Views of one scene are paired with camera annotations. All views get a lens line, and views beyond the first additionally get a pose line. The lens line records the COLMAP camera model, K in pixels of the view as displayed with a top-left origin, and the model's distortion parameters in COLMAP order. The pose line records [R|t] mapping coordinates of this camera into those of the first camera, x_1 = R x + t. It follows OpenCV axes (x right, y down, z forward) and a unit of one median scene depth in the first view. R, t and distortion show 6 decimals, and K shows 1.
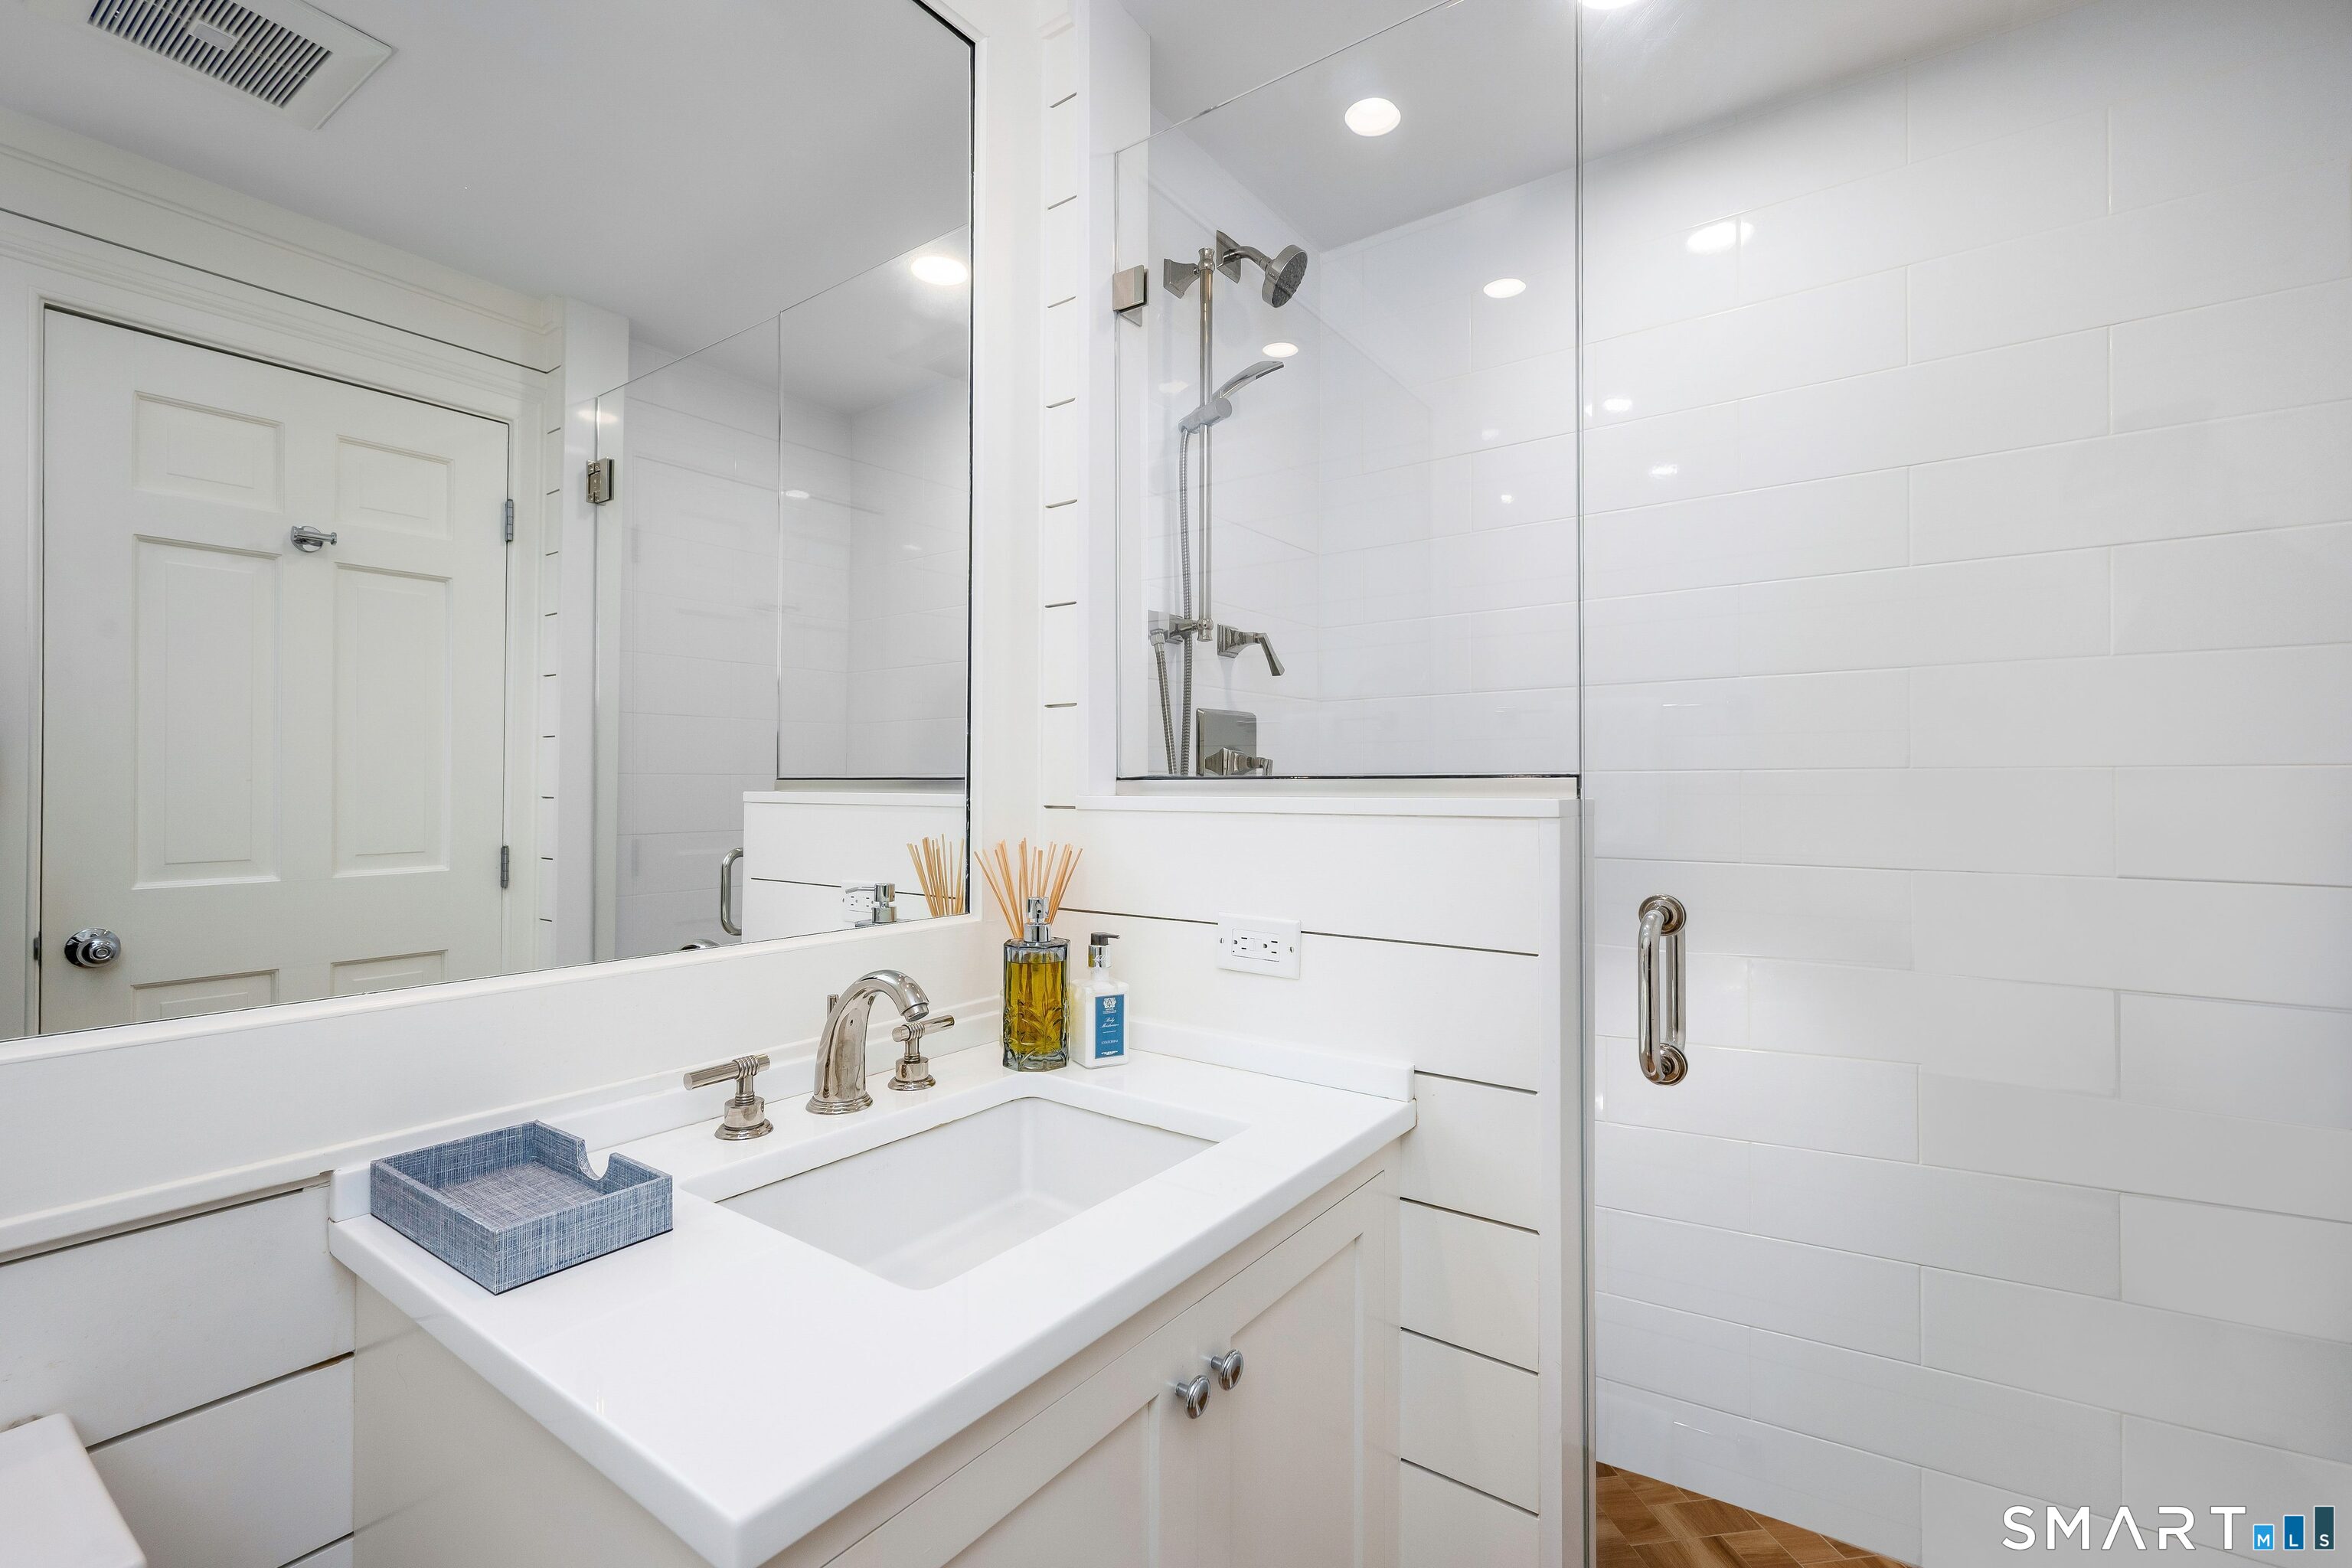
lens RADIAL K [[983.3, 0, 1176.0], [0, 983.3, 784.0], [0, 0, 1]] dist [0.000054, -0.000291]
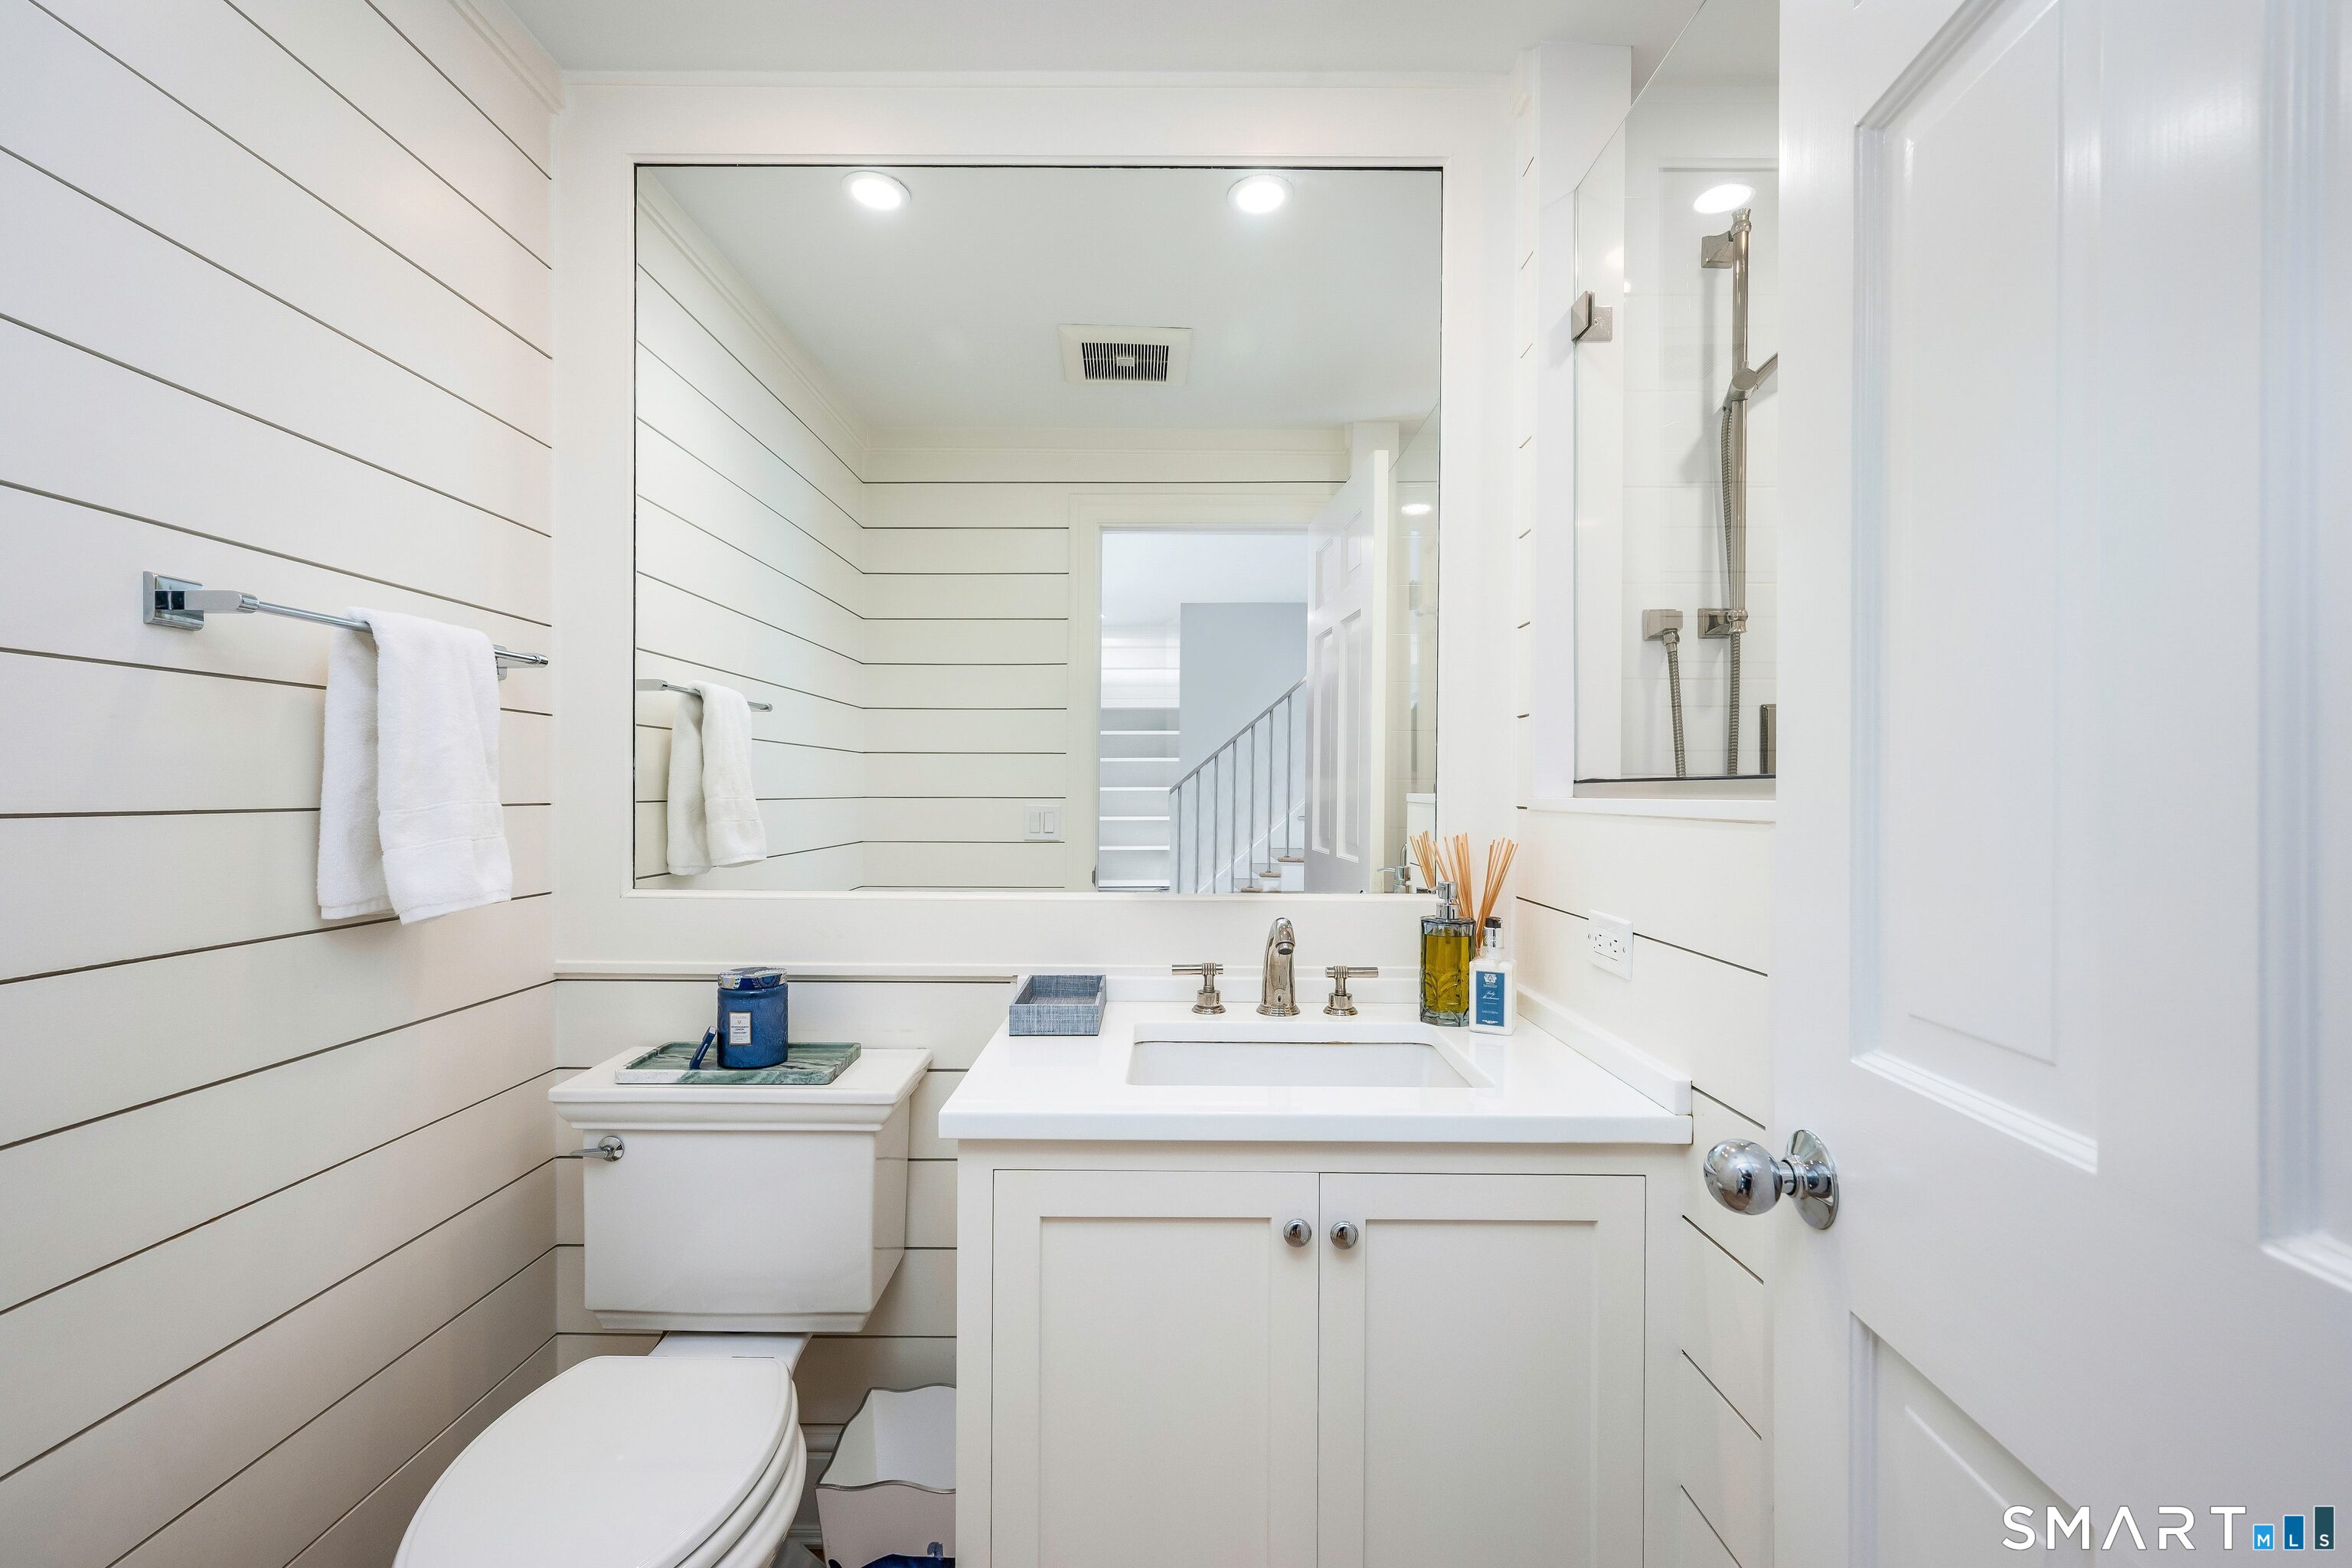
lens RADIAL K [[983.7, 0, 1185.3], [0, 983.7, 798.8], [0, 0, 1]] dist [-0.000482, -0.000041]
pose [[0.599634, 0.007244, -0.800242, 0.633067], [0.001255, 0.999949, 0.009993, 0.002503], [0.800273, -0.006997, 0.599594, 0.032945]]
